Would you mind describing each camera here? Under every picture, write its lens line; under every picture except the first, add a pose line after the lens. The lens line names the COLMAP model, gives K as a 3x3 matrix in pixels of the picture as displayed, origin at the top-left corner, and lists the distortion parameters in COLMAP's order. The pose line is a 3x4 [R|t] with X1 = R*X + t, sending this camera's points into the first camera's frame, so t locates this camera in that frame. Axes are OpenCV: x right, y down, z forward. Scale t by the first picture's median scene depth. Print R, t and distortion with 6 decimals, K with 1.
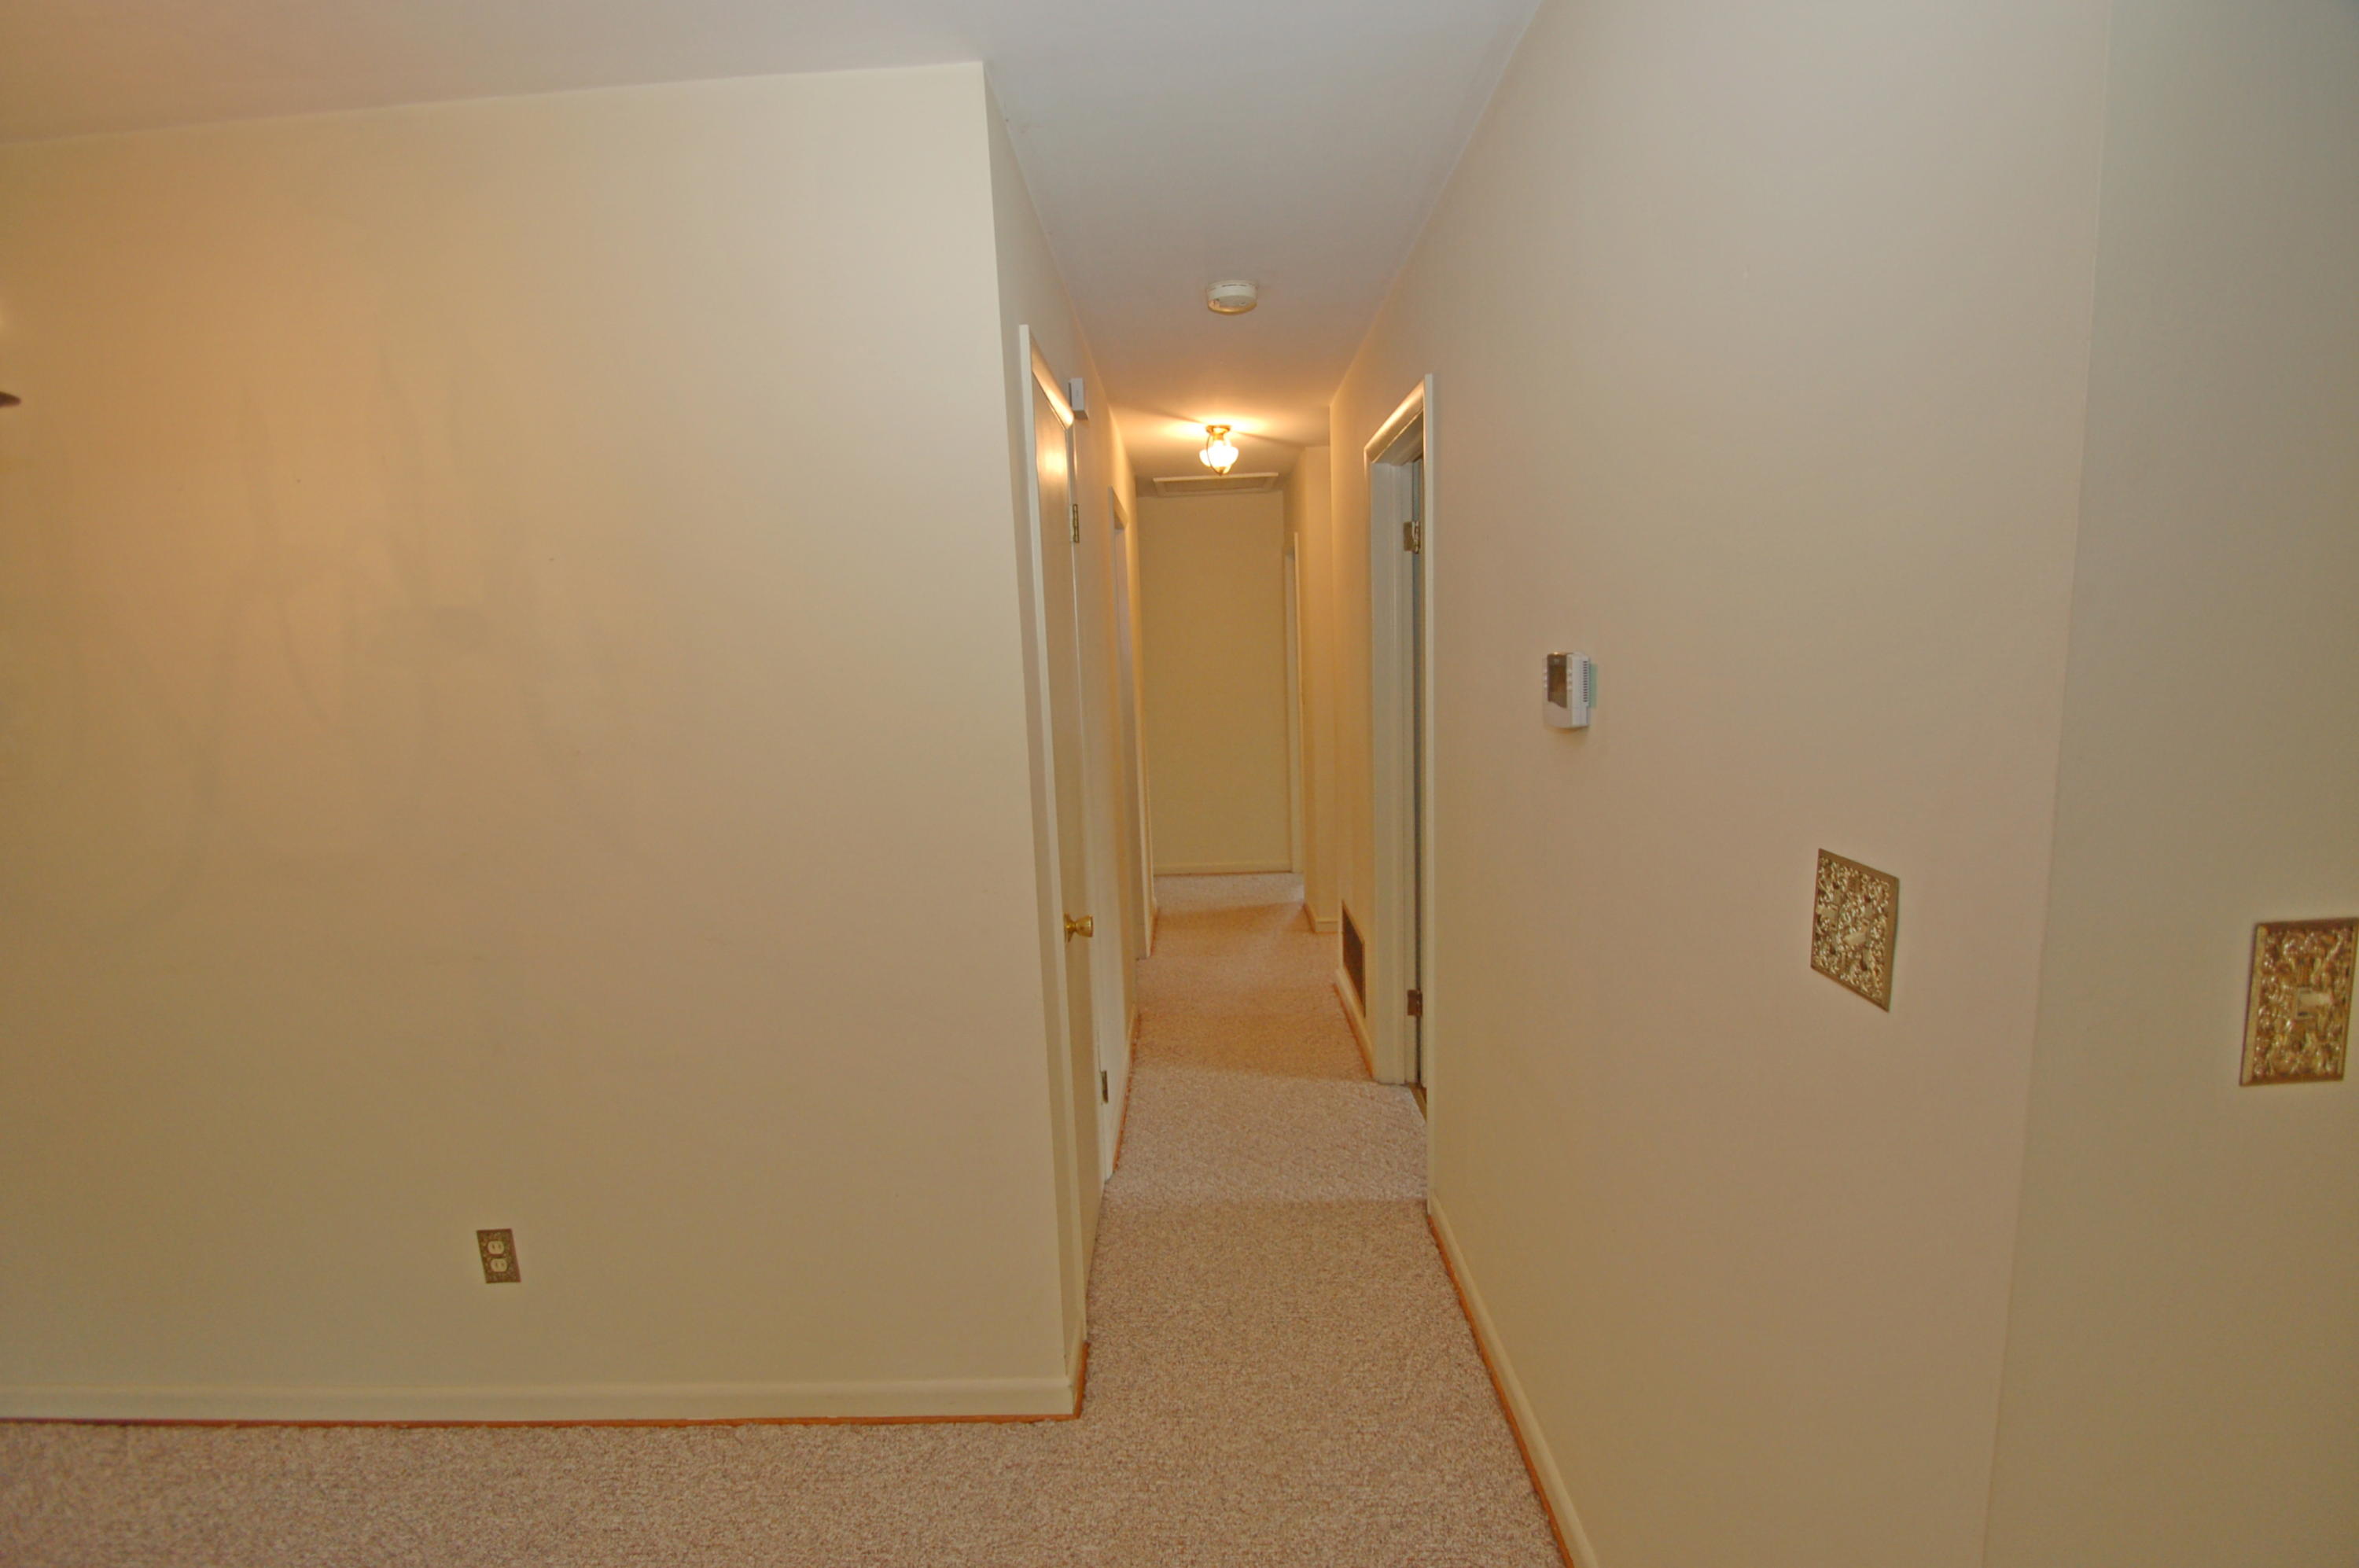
lens RADIAL K [[1035.7, 0, 1169.8], [0, 1035.7, 798.4], [0, 0, 1]] dist [-0.002408, -0.007064]
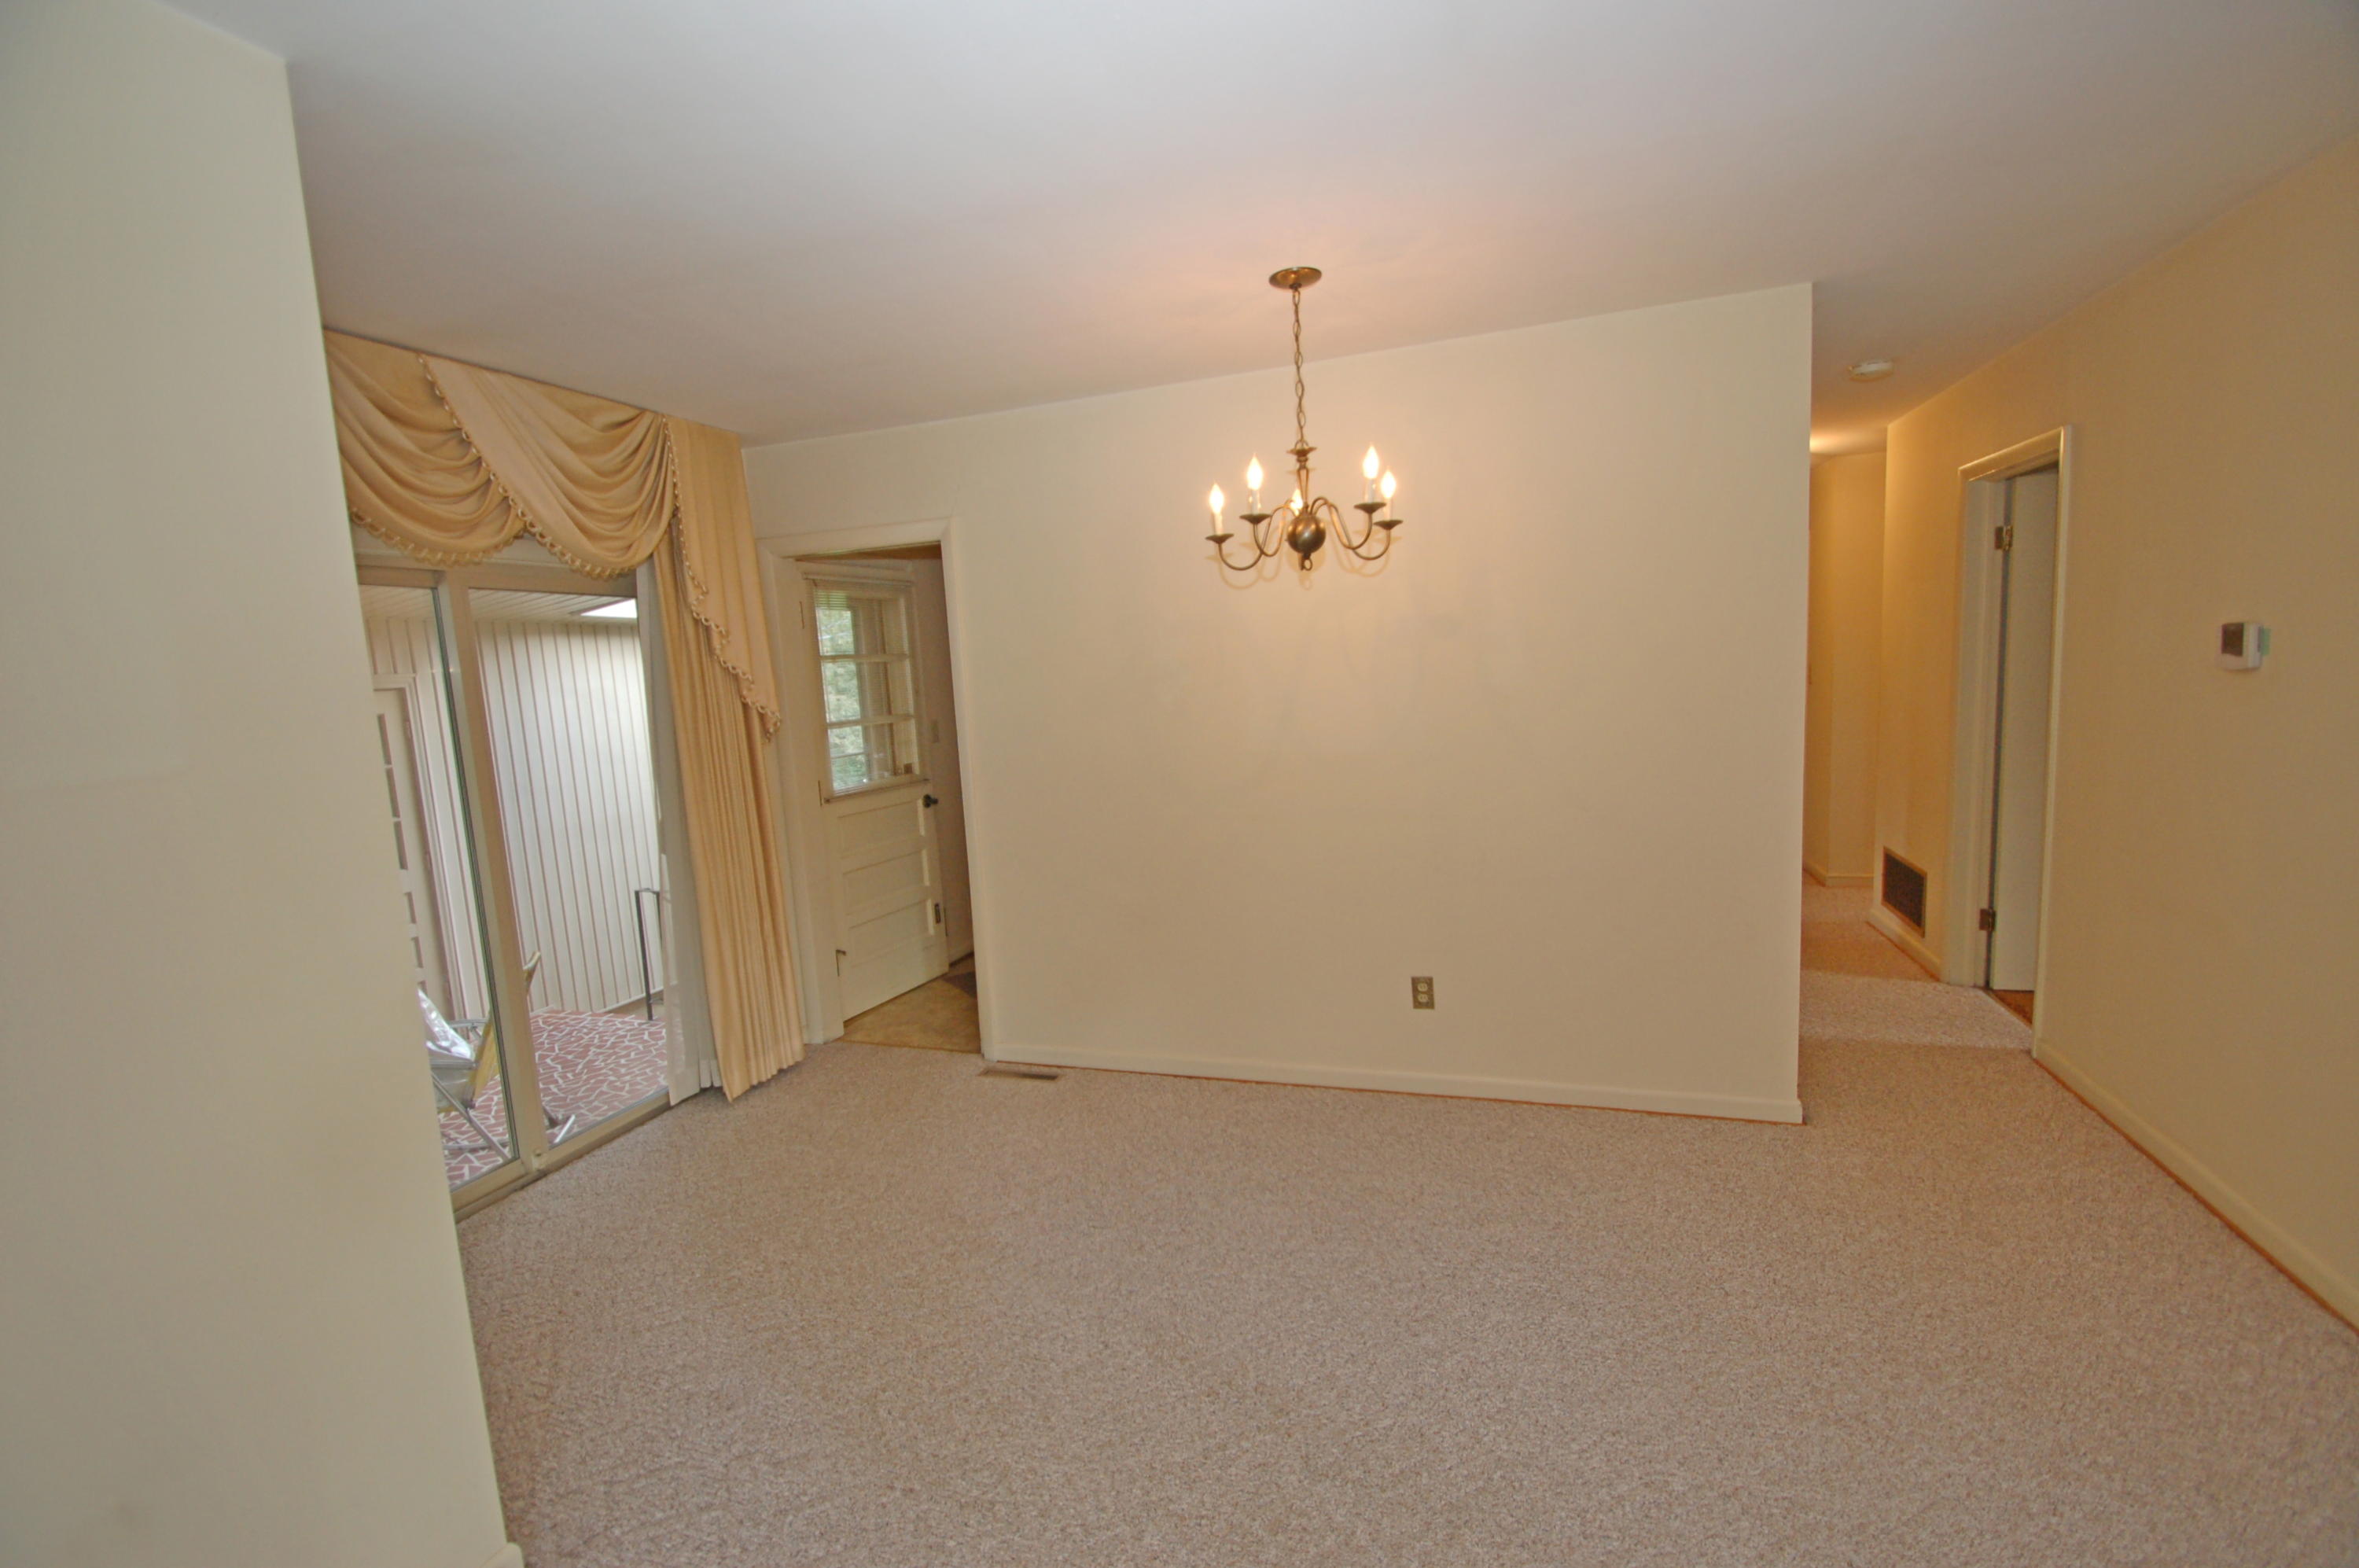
lens RADIAL K [[1035.7, 0, 1187.4], [0, 1035.7, 788.6], [0, 0, 1]] dist [-0.002408, -0.007064]
pose [[0.954525, 0.023449, -0.297207, -0.383092], [-0.025256, 0.999679, -0.002241, 0.088180], [0.297059, 0.009645, 0.954810, -0.552026]]
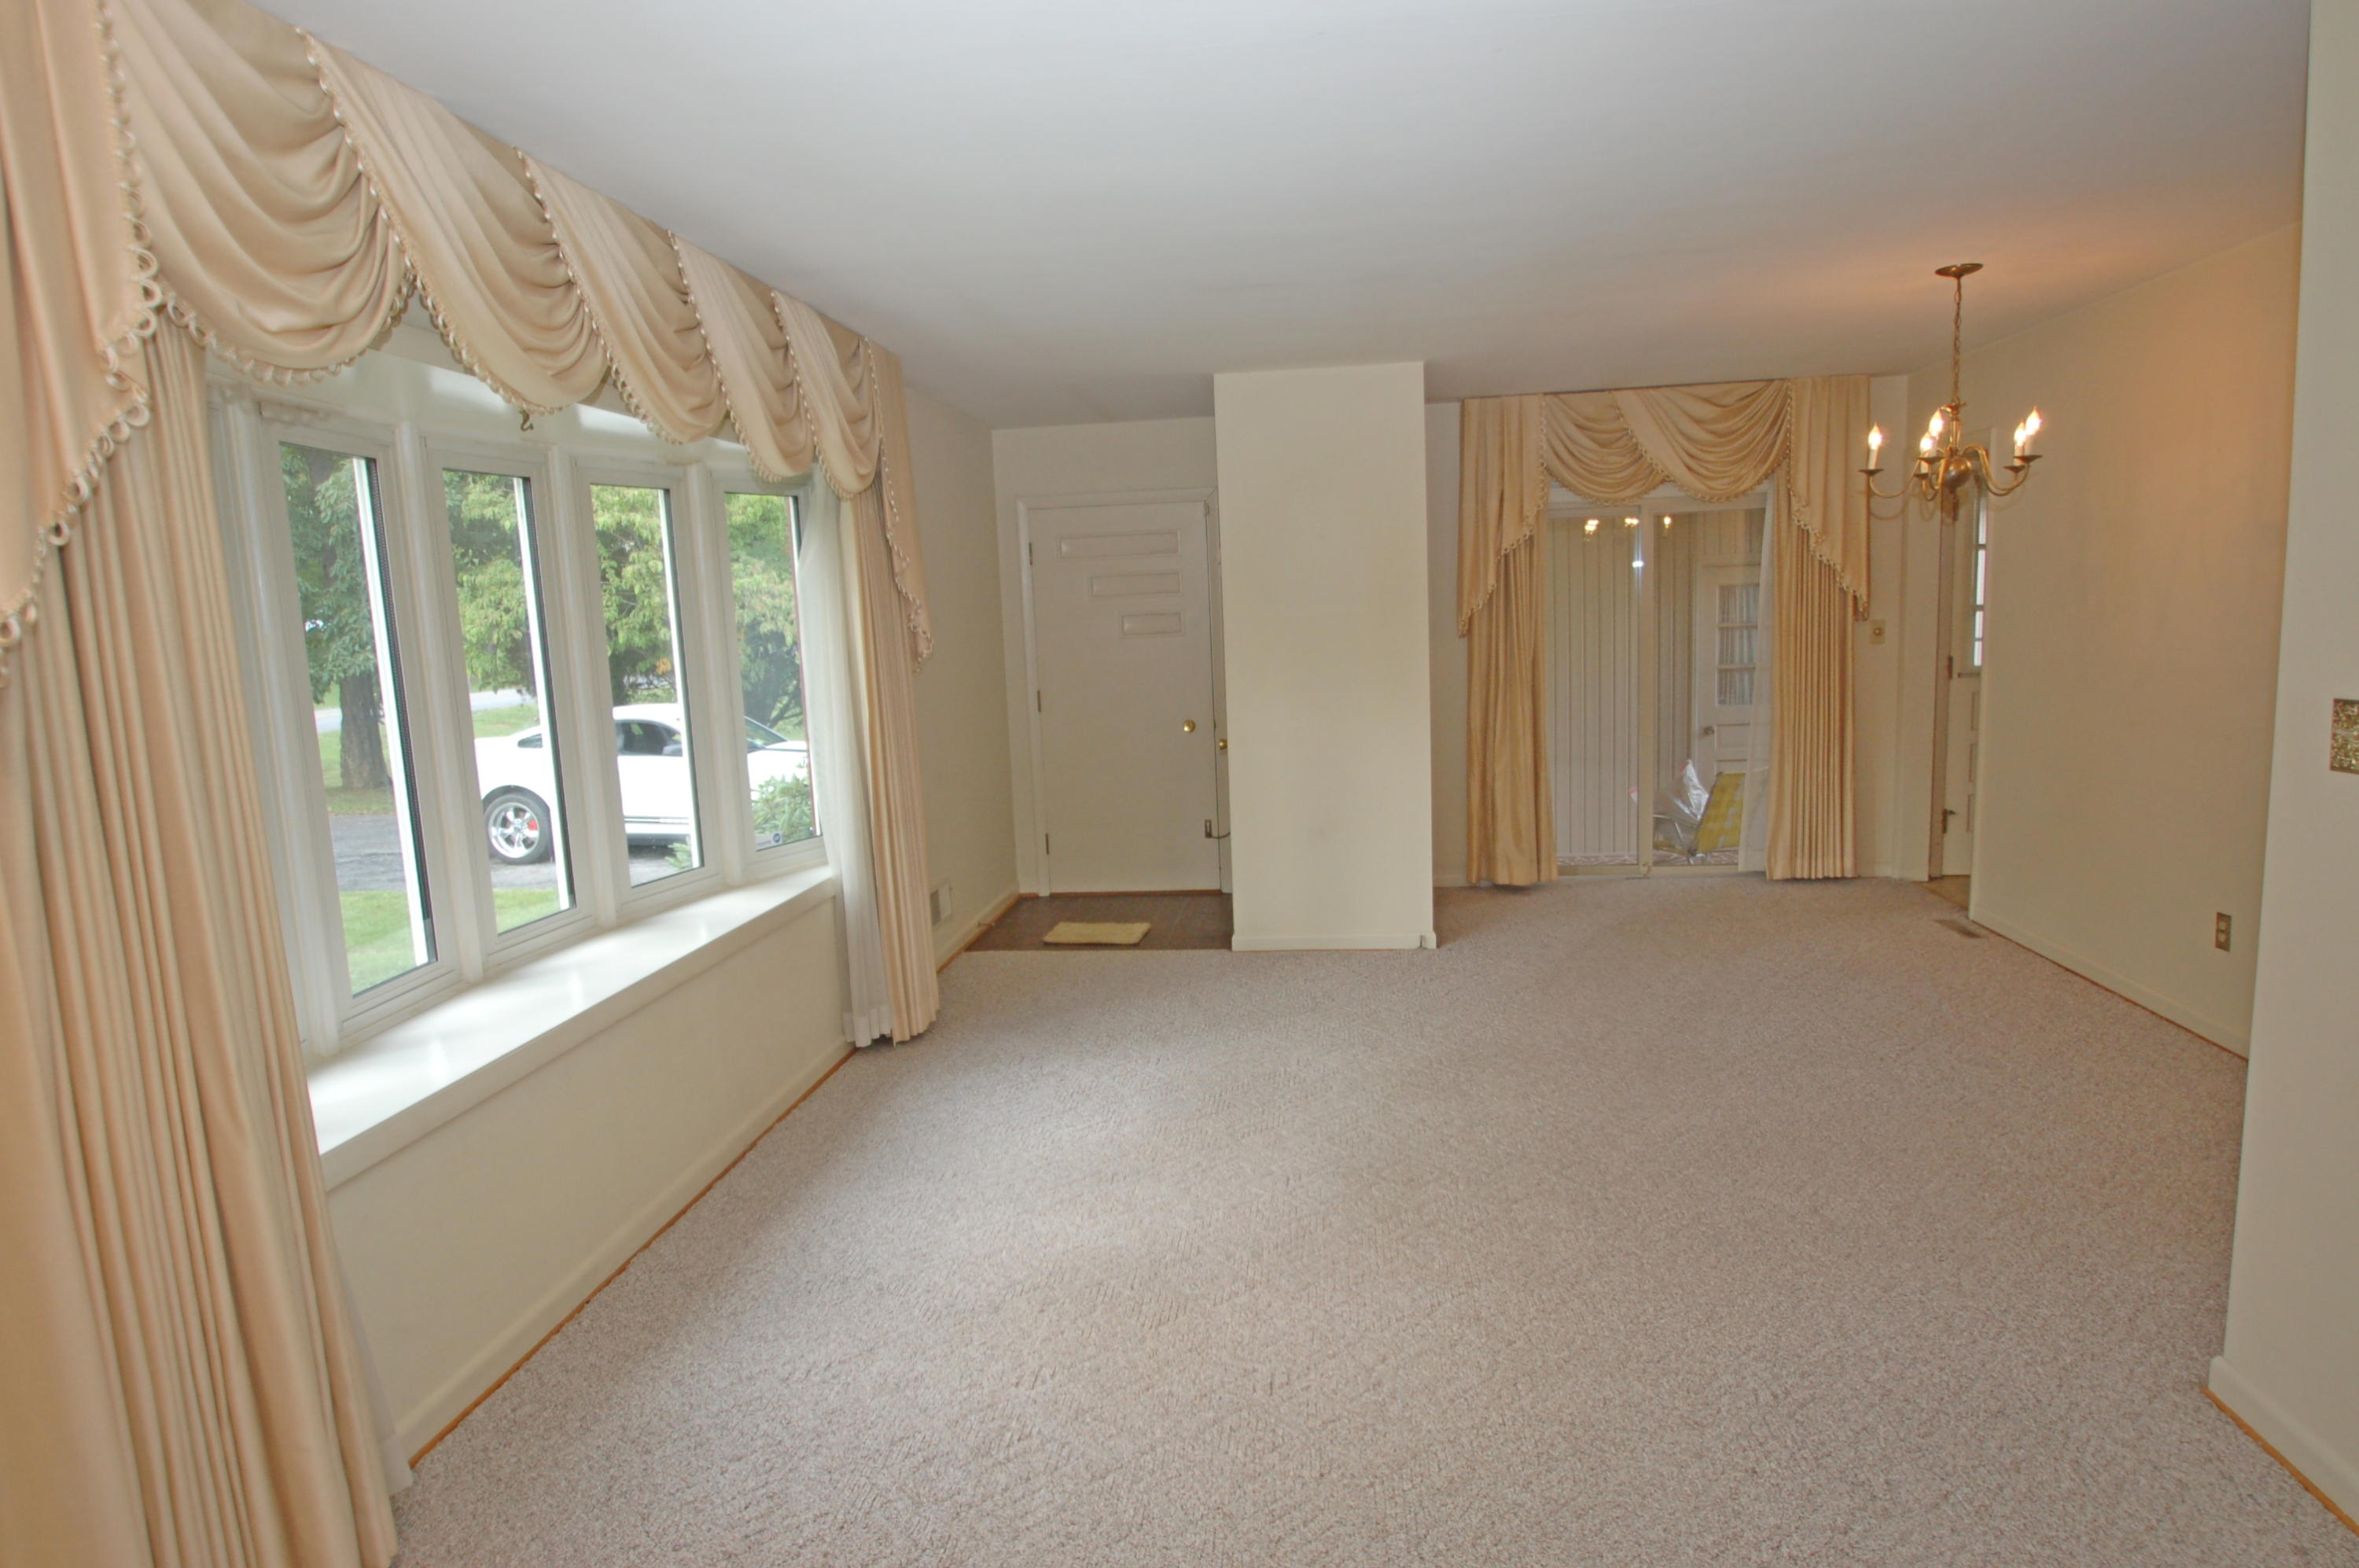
lens RADIAL K [[1296.5, 0, 1175.1], [0, 1296.5, 786.5], [0, 0, 1]] dist [0.001222, -0.000030]
pose [[-0.090237, 0.182112, -0.979128, 1.023857], [-0.089730, 0.977654, 0.190108, -0.004834], [0.991870, 0.105012, -0.071880, -0.343781]]
